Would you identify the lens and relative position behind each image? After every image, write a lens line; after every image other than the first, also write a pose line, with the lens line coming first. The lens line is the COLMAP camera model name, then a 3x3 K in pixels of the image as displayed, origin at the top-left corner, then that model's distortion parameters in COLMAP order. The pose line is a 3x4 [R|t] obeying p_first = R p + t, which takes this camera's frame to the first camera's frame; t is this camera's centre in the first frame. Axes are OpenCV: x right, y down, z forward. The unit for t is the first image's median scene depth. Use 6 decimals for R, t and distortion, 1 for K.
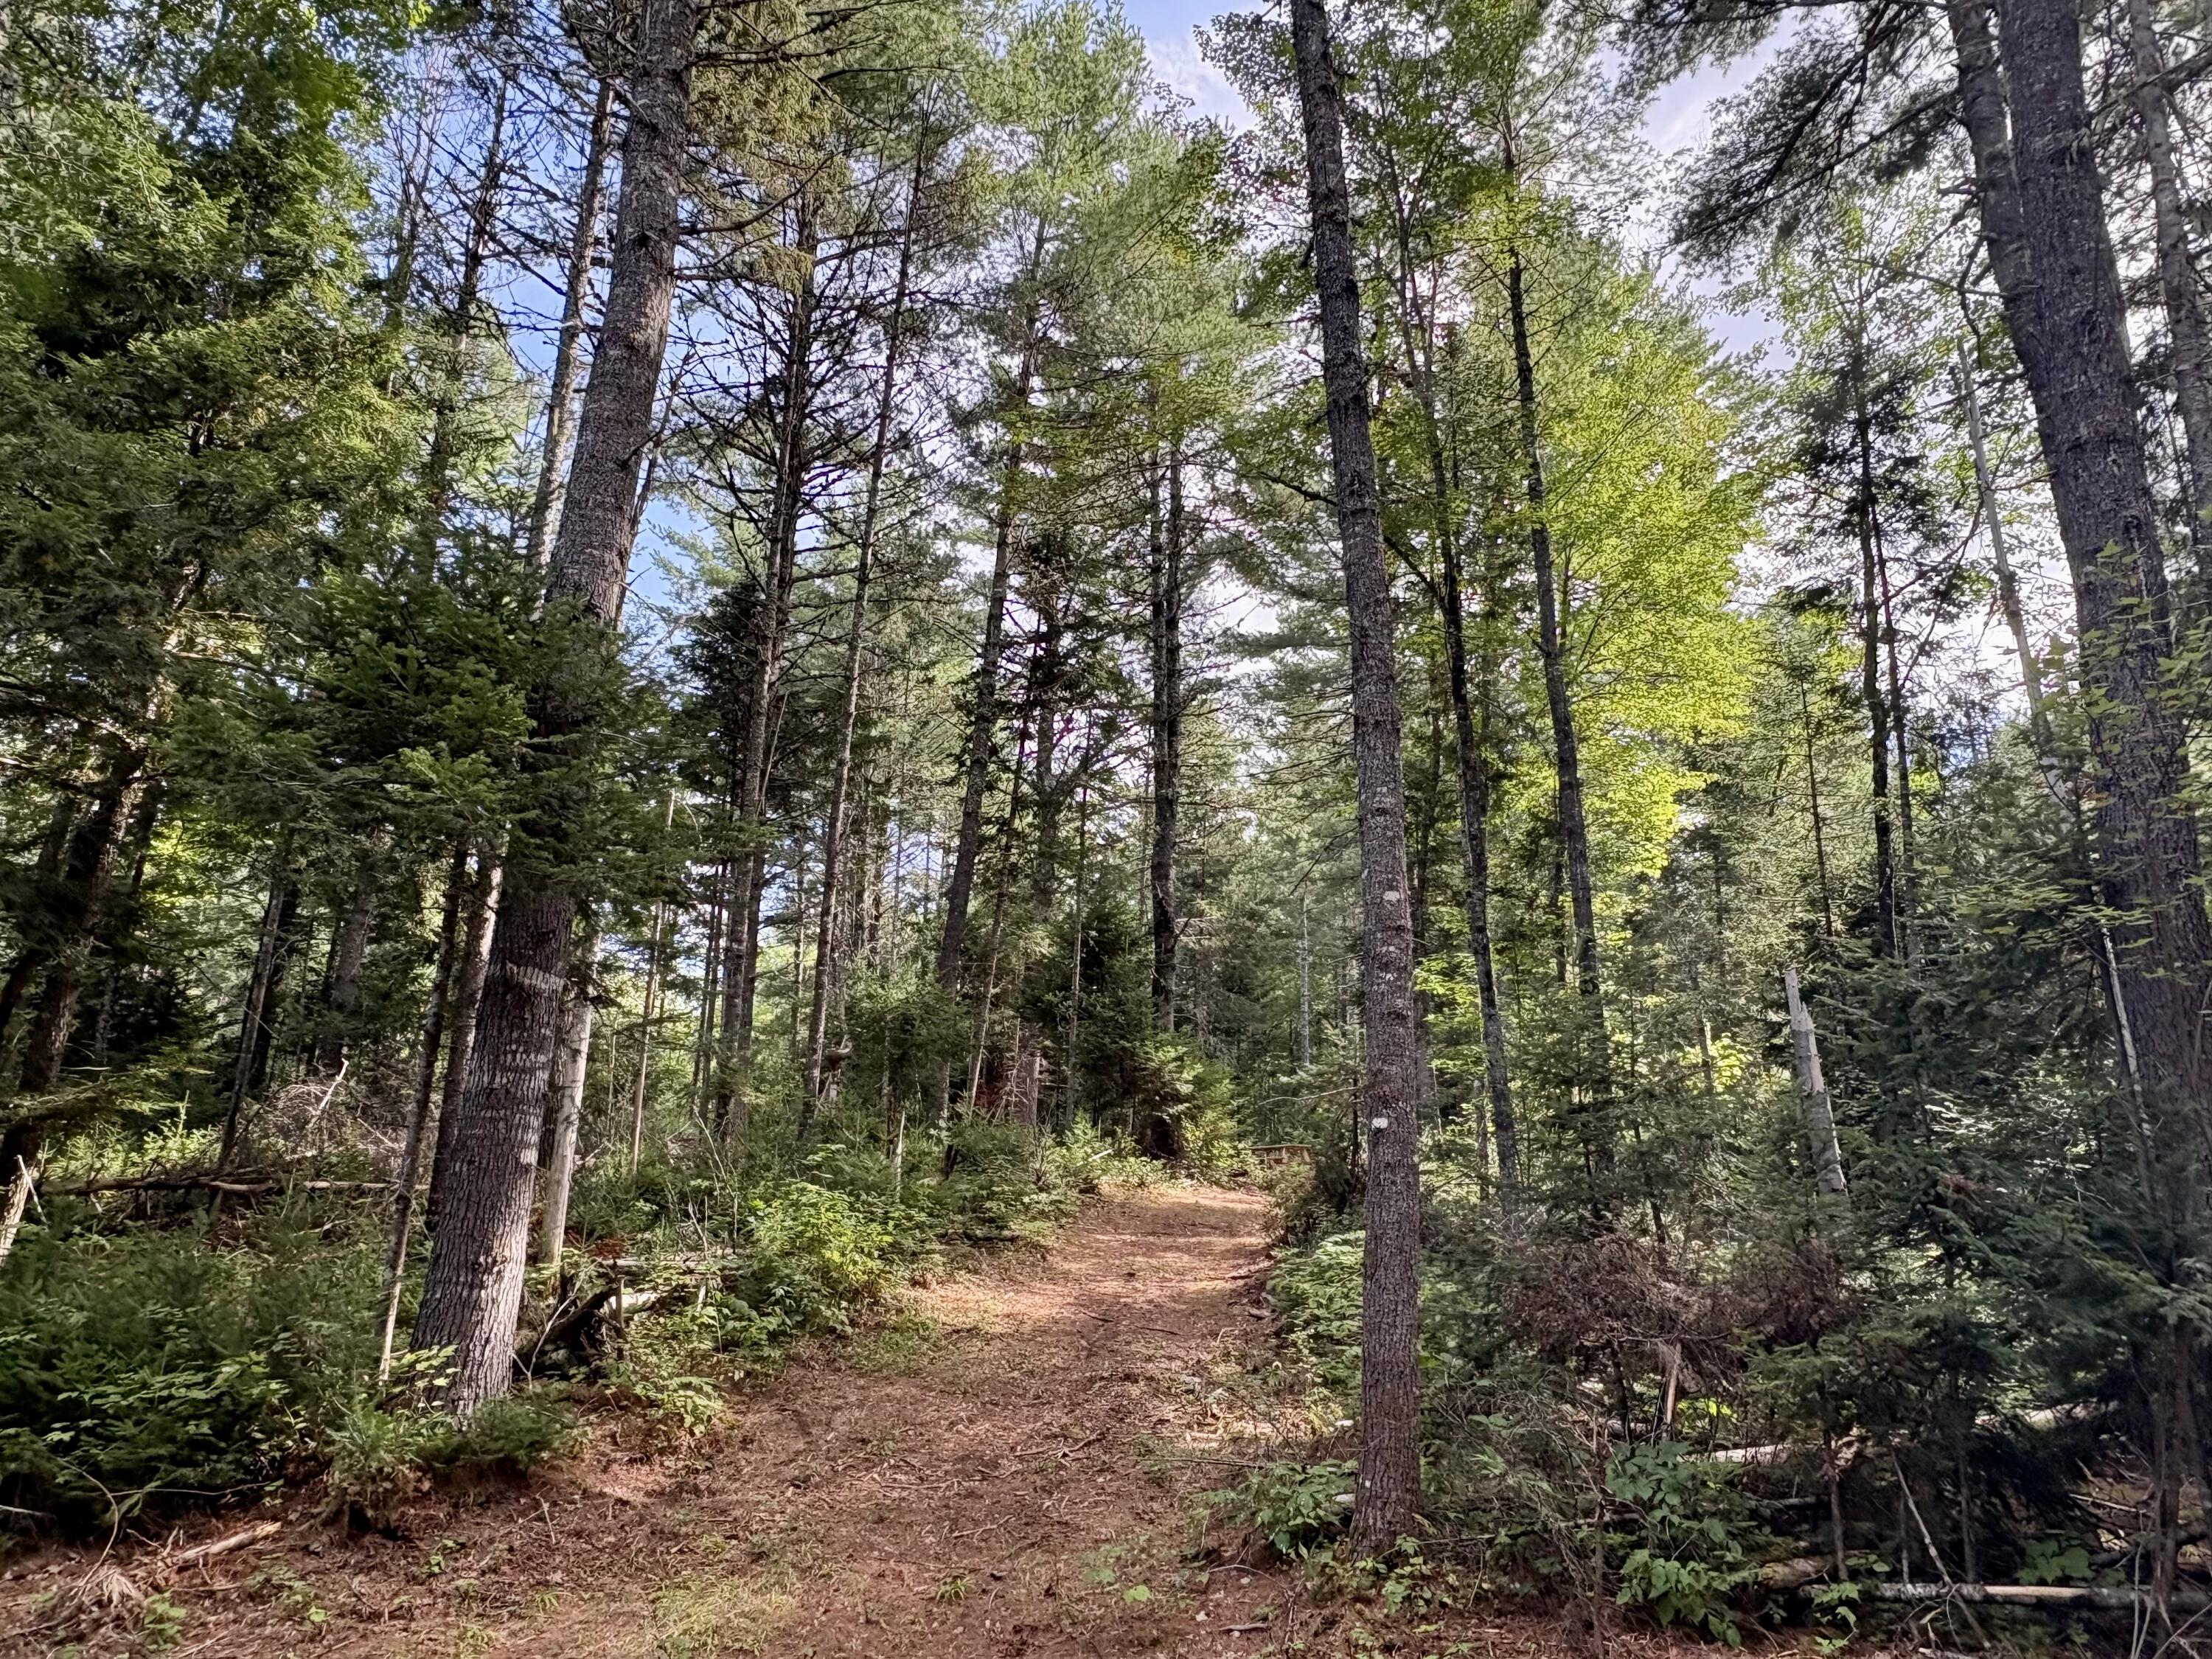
lens RADIAL K [[1478.1, 0, 1108.2], [0, 1478.1, 832.3], [0, 0, 1]] dist [-0.009360, -0.002113]
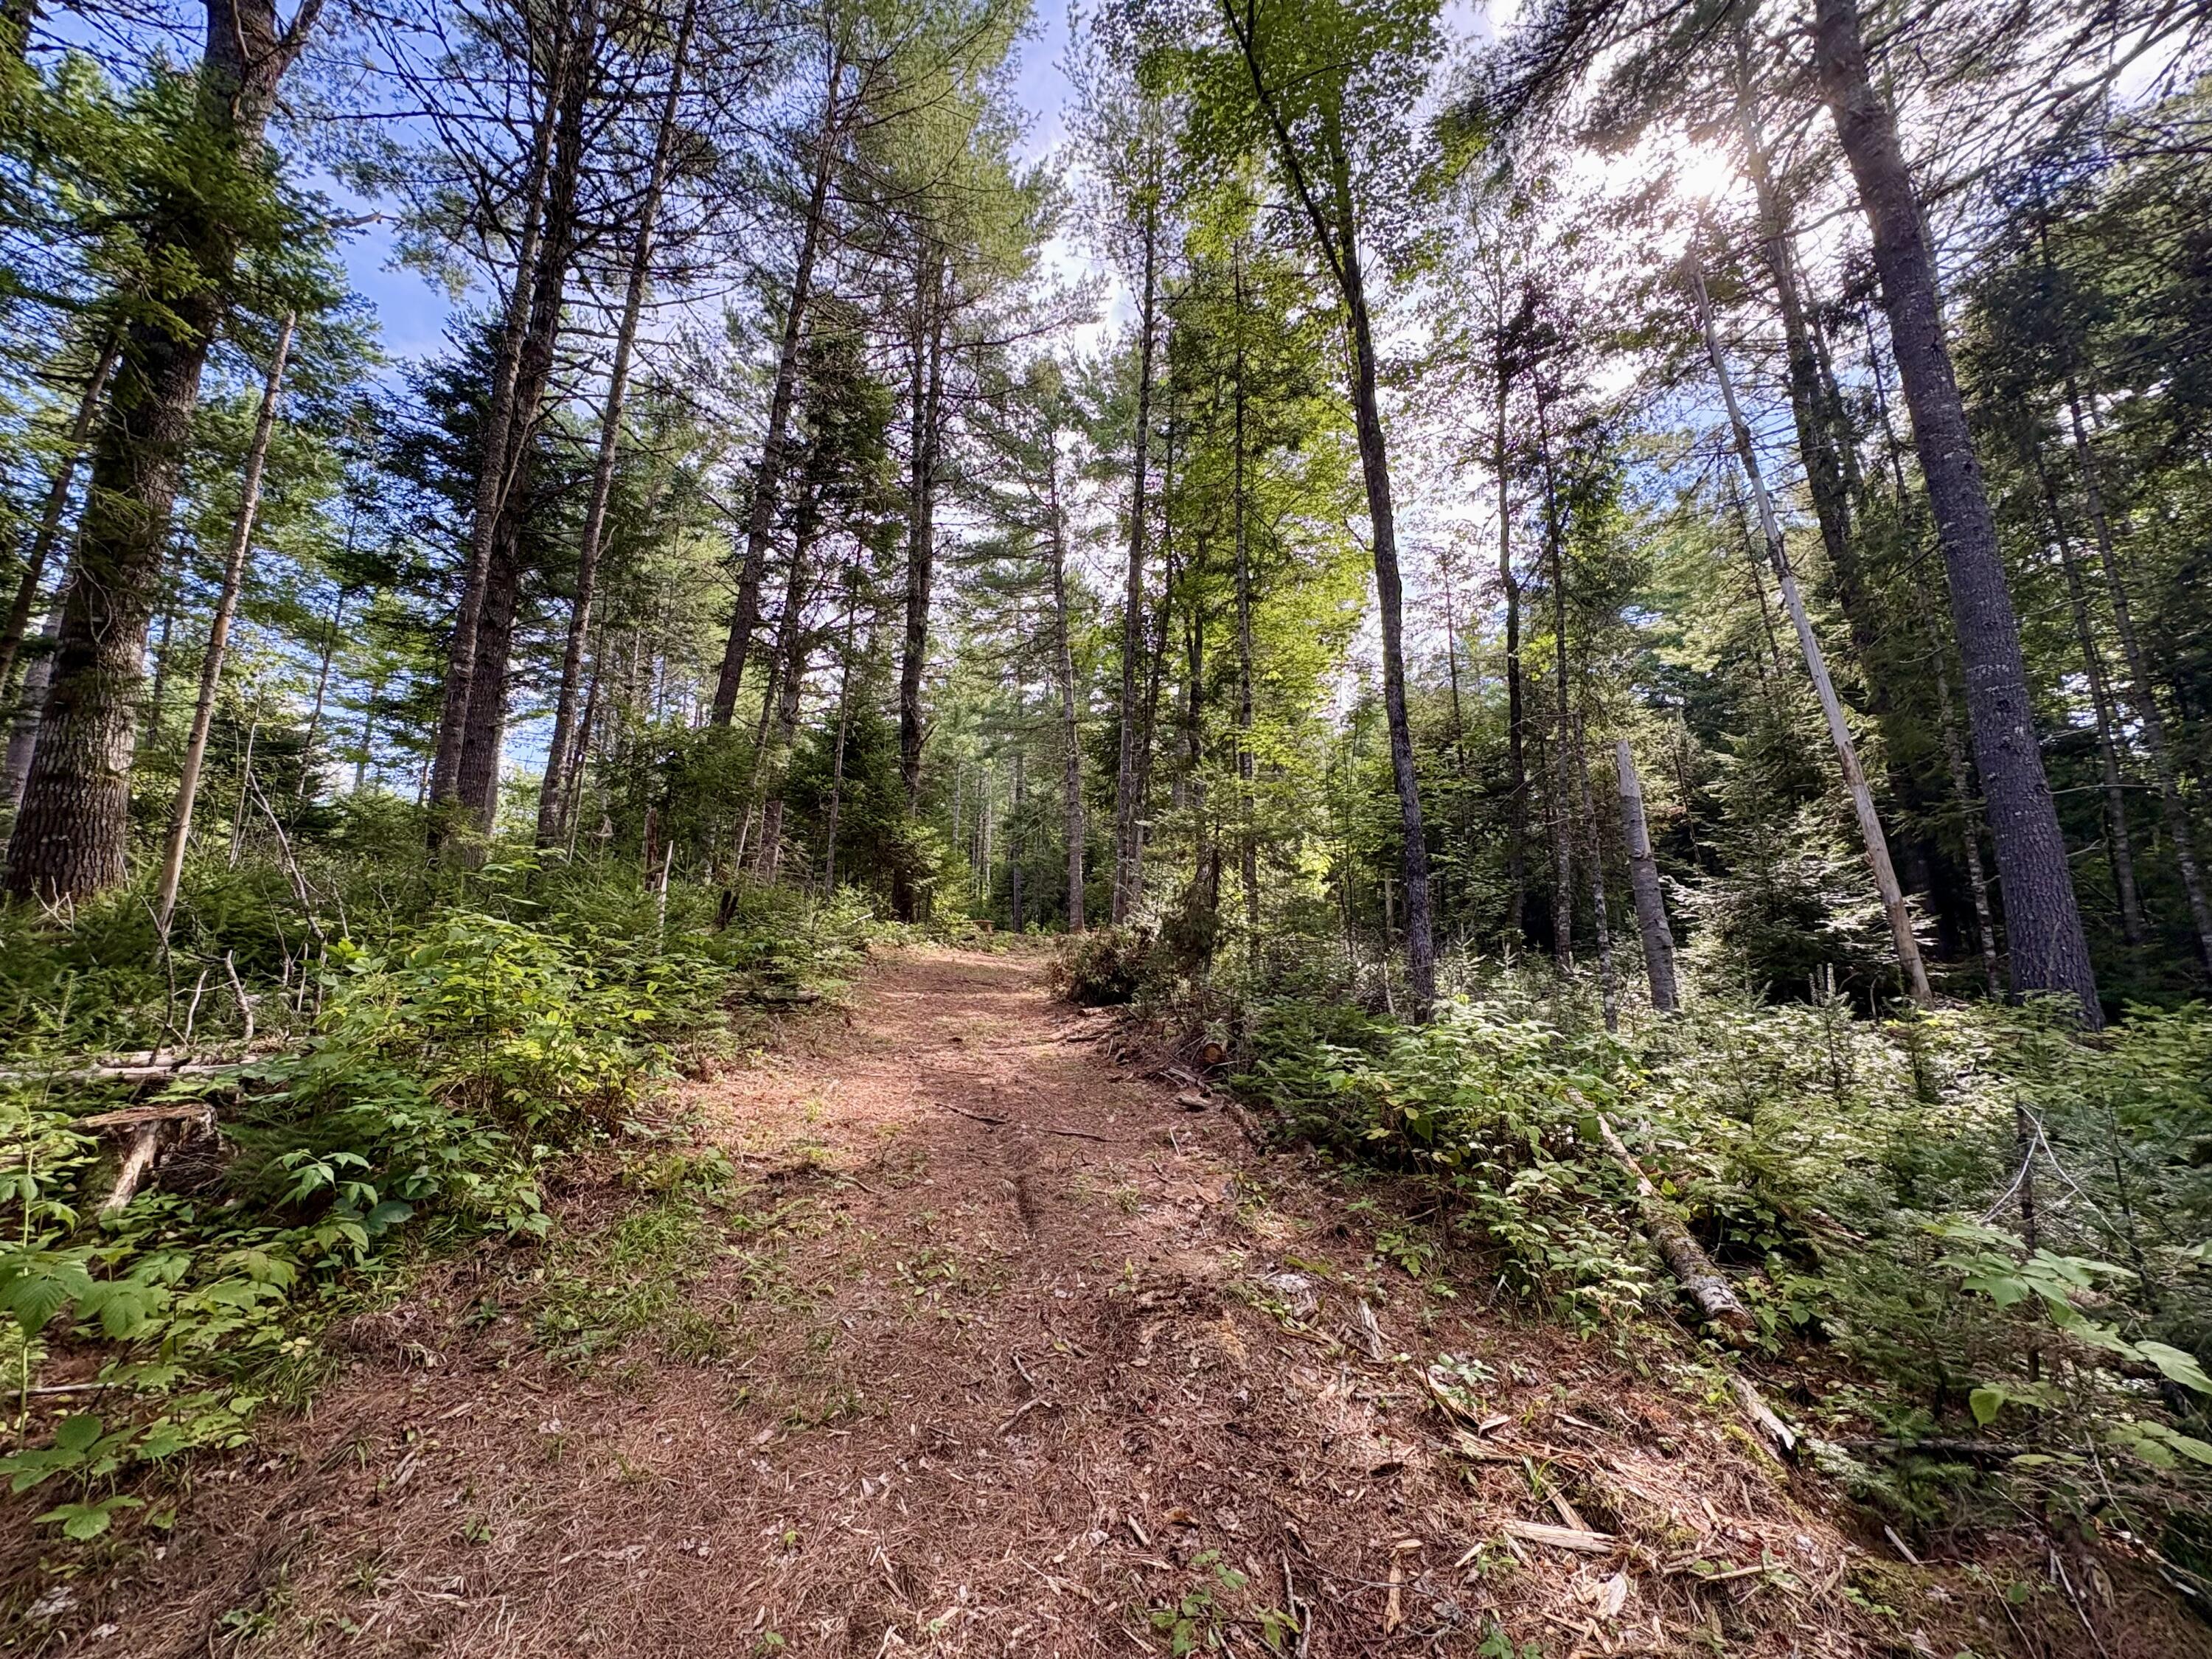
lens RADIAL K [[880.5, 0, 1091.5], [0, 880.5, 830.5], [0, 0, 1]] dist [0.000210, 0.000470]
pose [[0.948045, 0.049402, 0.314277, -0.074717], [-0.078406, 0.993681, 0.080318, 0.128307], [-0.308323, -0.100787, 0.945928, 0.492585]]
